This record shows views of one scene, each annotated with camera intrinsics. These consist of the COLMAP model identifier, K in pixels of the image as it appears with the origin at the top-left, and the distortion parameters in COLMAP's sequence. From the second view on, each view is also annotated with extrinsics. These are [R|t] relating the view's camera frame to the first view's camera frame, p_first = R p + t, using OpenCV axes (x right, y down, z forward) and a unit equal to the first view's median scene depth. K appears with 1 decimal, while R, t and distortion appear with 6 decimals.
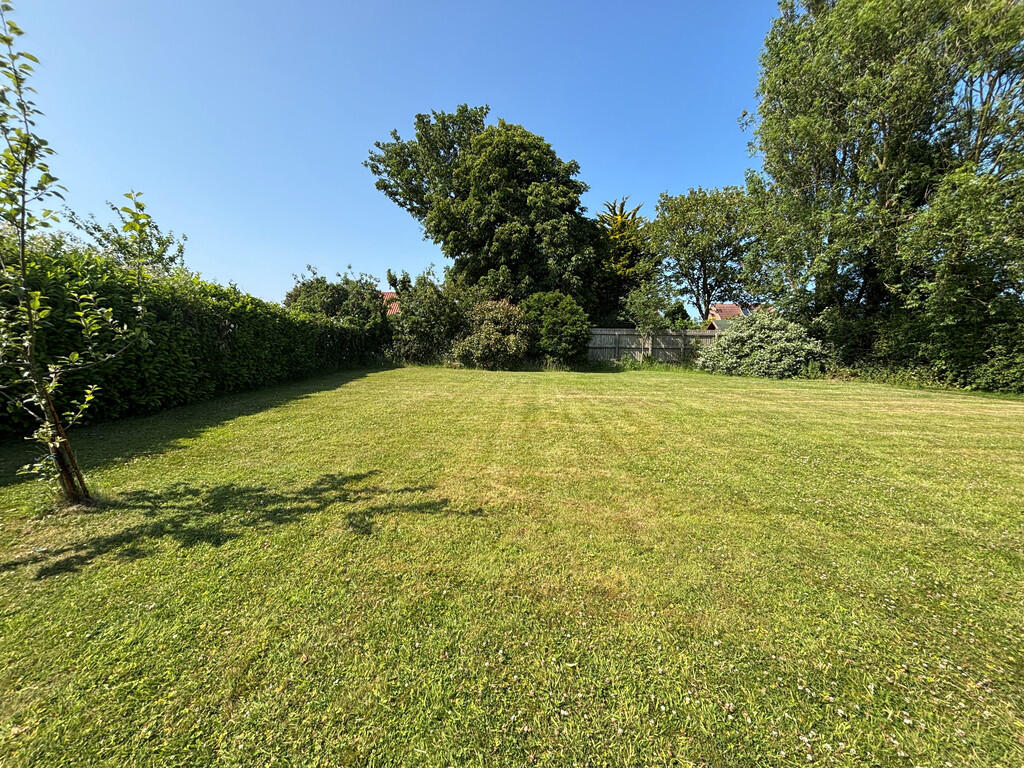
lens RADIAL K [[413.7, 0, 514.0], [0, 413.7, 382.5], [0, 0, 1]] dist [0.000396, 0.000281]
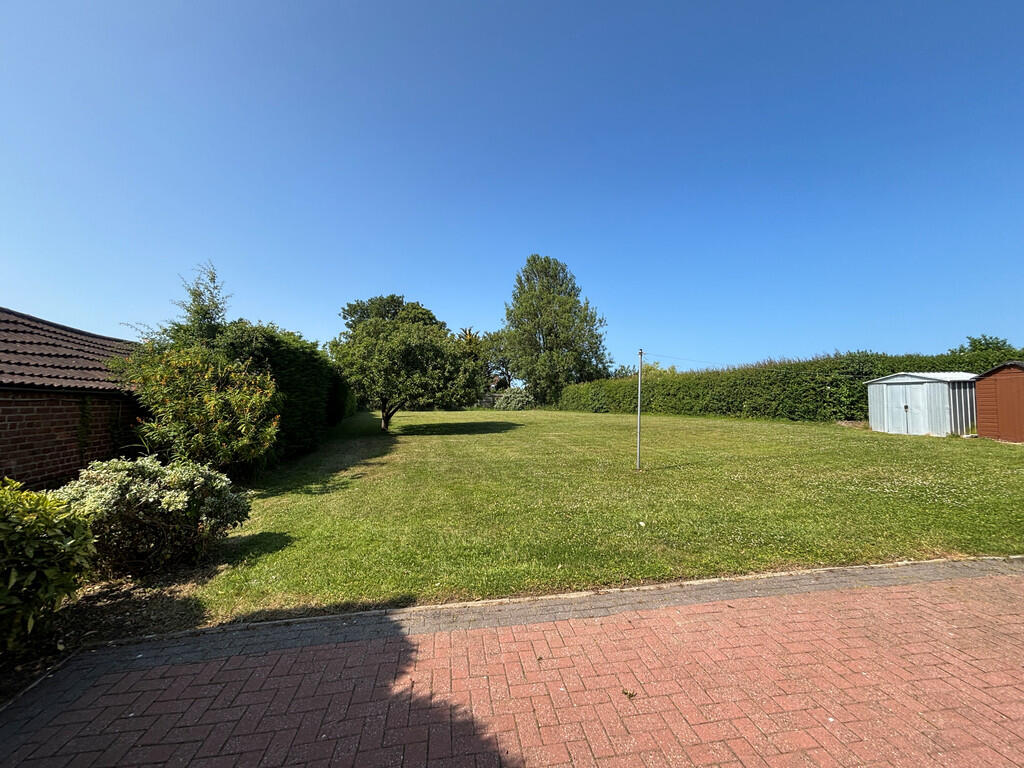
lens RADIAL K [[413.7, 0, 512.1], [0, 413.7, 382.5], [0, 0, 1]] dist [0.000396, 0.000281]
pose [[0.957942, -0.009548, 0.286802, -0.199851], [0.053055, 0.988109, -0.144310, 0.194123], [-0.282014, 0.153457, 0.947058, -1.597212]]
